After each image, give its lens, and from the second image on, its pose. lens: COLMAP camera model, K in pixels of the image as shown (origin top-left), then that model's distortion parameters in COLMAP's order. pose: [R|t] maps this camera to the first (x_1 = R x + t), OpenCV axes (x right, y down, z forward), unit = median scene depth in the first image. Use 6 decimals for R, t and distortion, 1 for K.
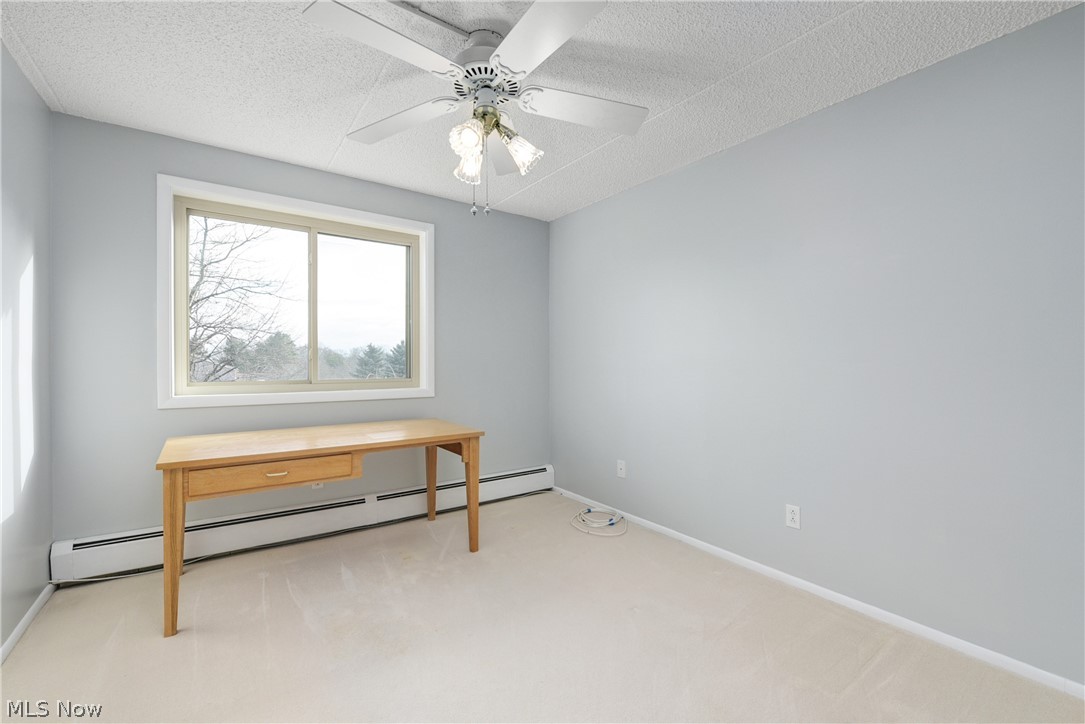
lens RADIAL K [[448.4, 0, 544.2], [0, 448.4, 364.5], [0, 0, 1]] dist [-0.001789, -0.000547]
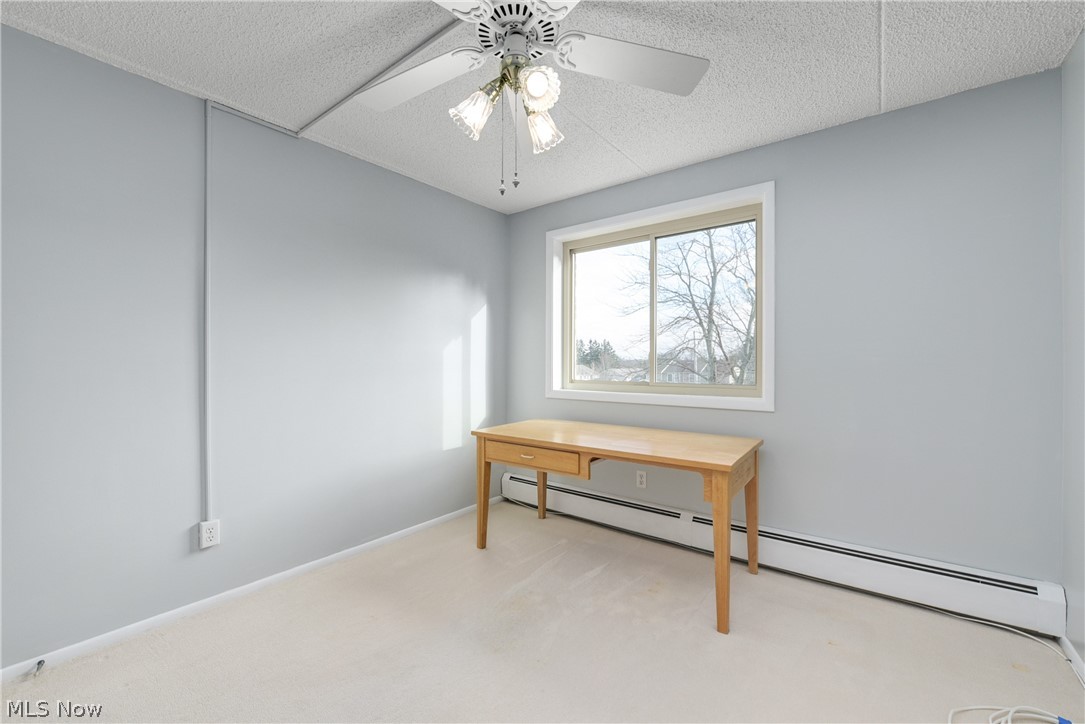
lens RADIAL K [[448.4, 0, 544.2], [0, 448.4, 364.5], [0, 0, 1]] dist [-0.001789, -0.000547]
pose [[0.289556, 0.001648, -0.957160, 0.452564], [-0.006415, 0.999979, -0.000219, -0.004777], [0.957140, 0.006203, 0.289561, 0.532433]]
